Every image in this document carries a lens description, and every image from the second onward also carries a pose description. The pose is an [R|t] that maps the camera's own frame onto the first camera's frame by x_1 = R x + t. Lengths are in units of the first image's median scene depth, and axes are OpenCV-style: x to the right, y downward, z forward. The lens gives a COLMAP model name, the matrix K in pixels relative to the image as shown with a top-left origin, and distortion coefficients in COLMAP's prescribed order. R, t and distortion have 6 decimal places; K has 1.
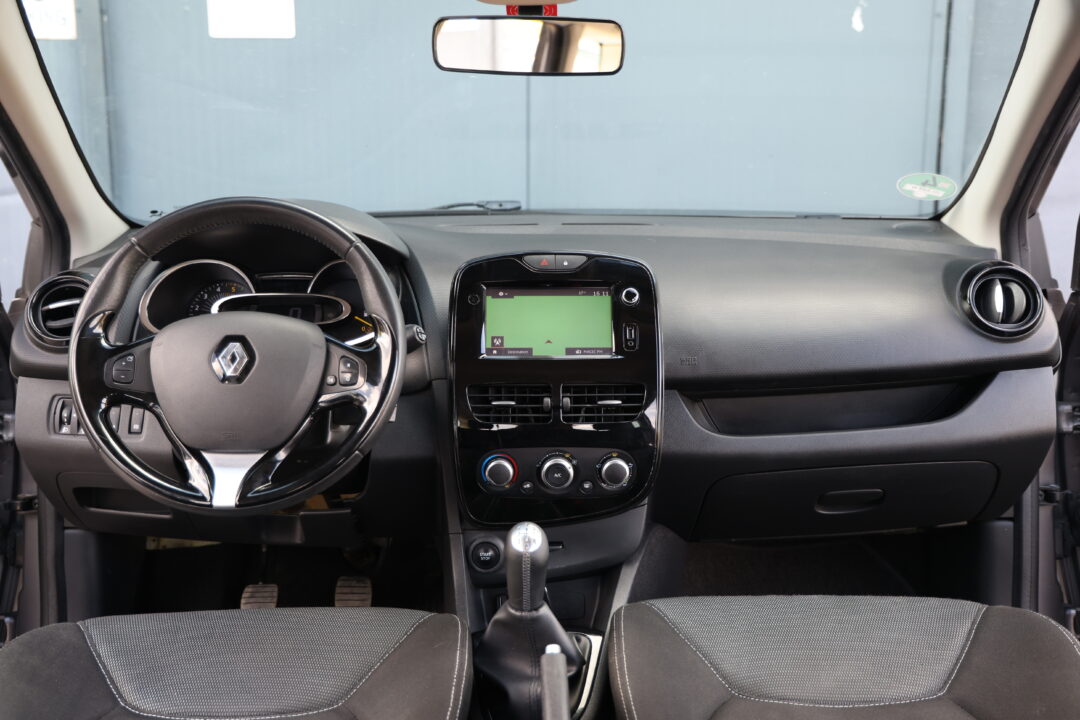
lens RADIAL K [[1353.1, 0, 535.0], [0, 1353.1, 354.4], [0, 0, 1]] dist [0.120968, 0.000000]
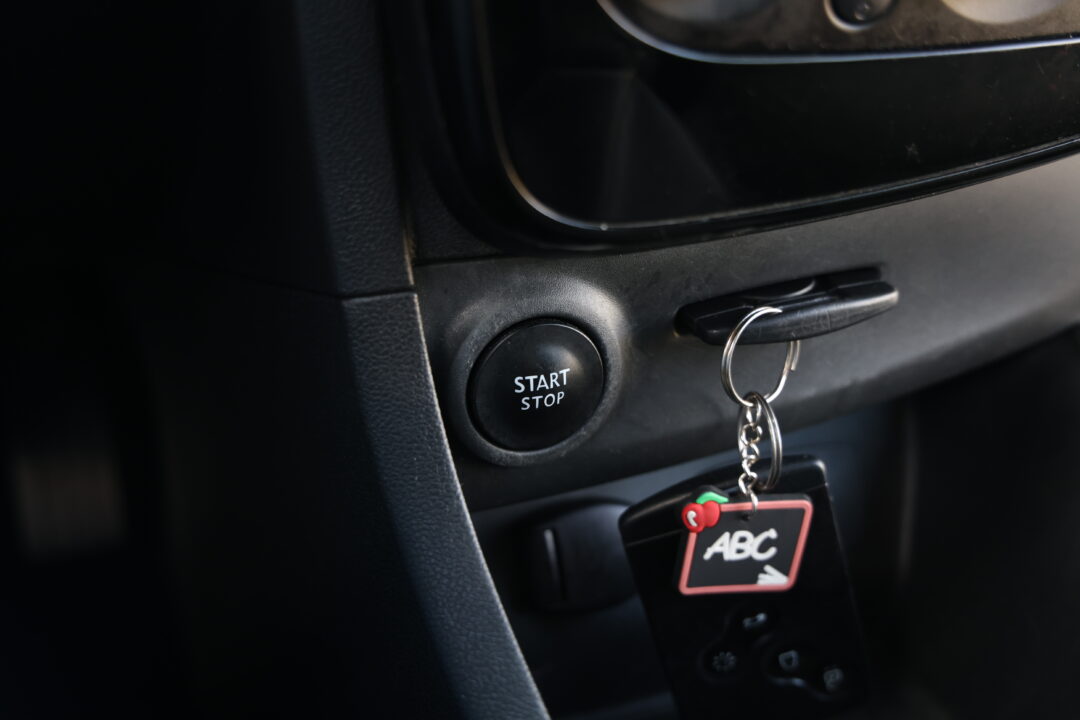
lens RADIAL K [[1353.1, 0, 536.4], [0, 1353.1, 359.6], [0, 0, 1]] dist [0.120968, 0.000000]
pose [[0.919501, -0.144308, 0.365641, -0.107496], [0.021023, 0.946898, 0.320846, 0.086171], [-0.392525, -0.287332, 0.873707, 0.853126]]
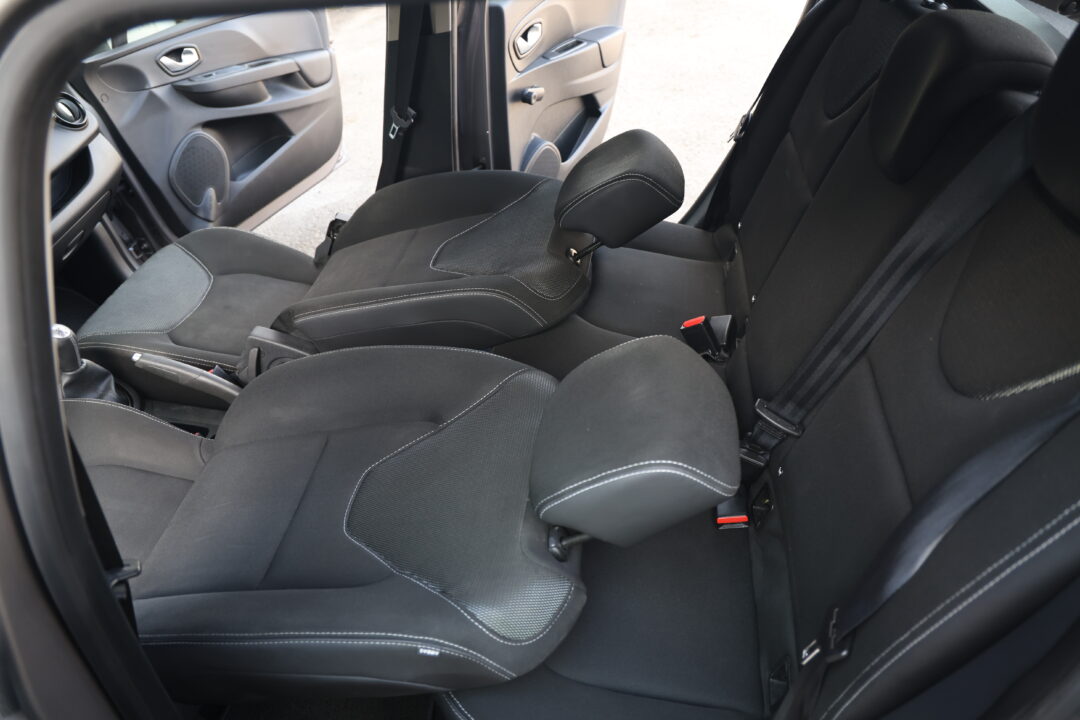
lens RADIAL K [[756.3, 0, 544.5], [0, 756.3, 356.9], [0, 0, 1]] dist [-0.085028, 0.050603]
pose [[0.128018, -0.620960, 0.773317, -0.587096], [0.293393, 0.768545, 0.568559, -0.164221], [-0.947382, 0.154100, 0.280573, 0.150994]]
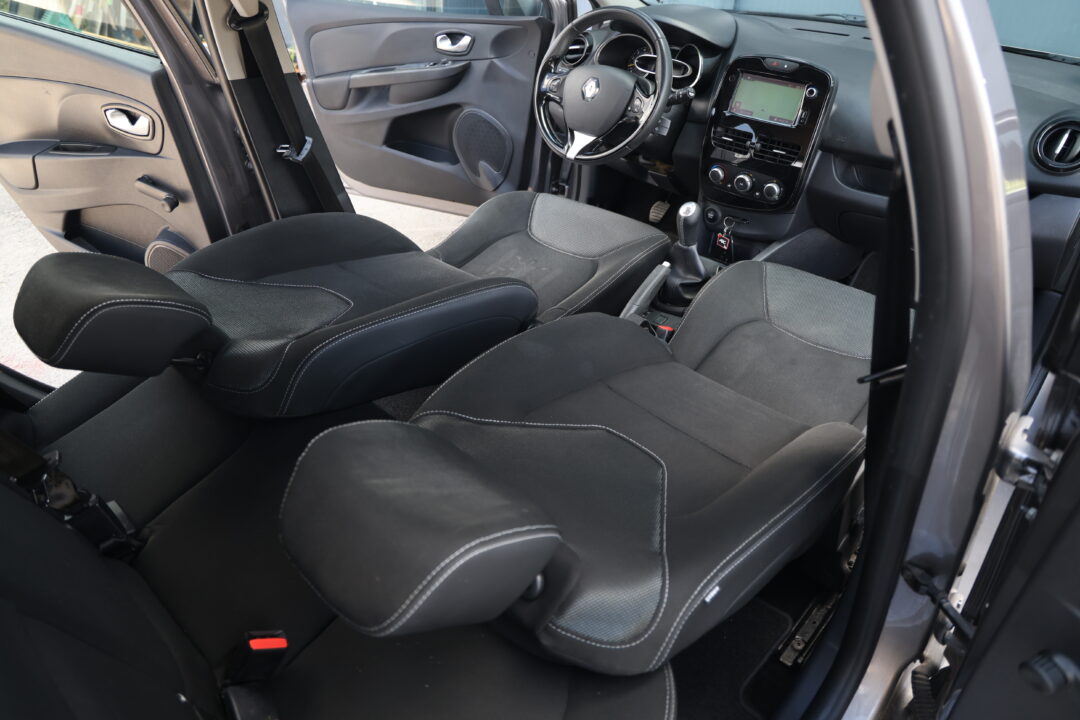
lens RADIAL K [[756.3, 0, 535.9], [0, 756.3, 361.9], [0, 0, 1]] dist [-0.085028, 0.050603]
pose [[0.733680, 0.382555, -0.561574, 0.473945], [-0.134424, 0.891839, 0.431918, -0.098053], [0.666066, -0.241401, 0.705749, 0.021641]]
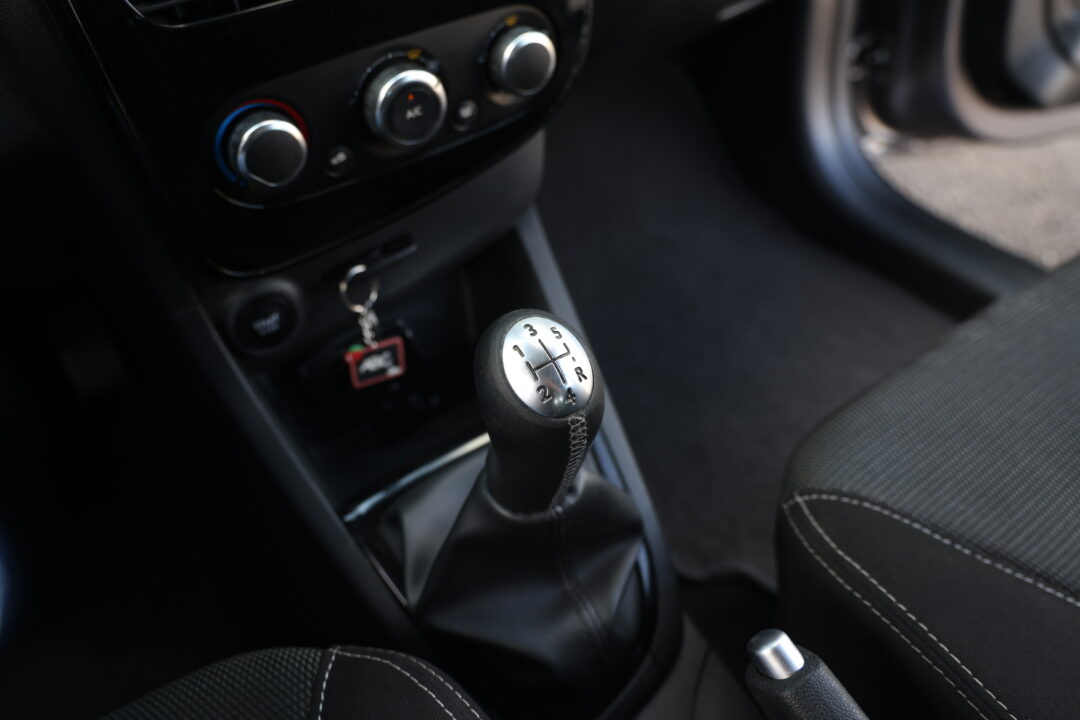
lens RADIAL K [[894.4, 0, 544.0], [0, 894.4, 361.9], [0, 0, 1]] dist [-0.038403, 0.015943]
pose [[0.817027, -0.418172, 0.396988, -0.085815], [0.149703, 0.818729, 0.554320, 0.008950], [-0.556827, -0.393464, 0.731526, 0.742013]]
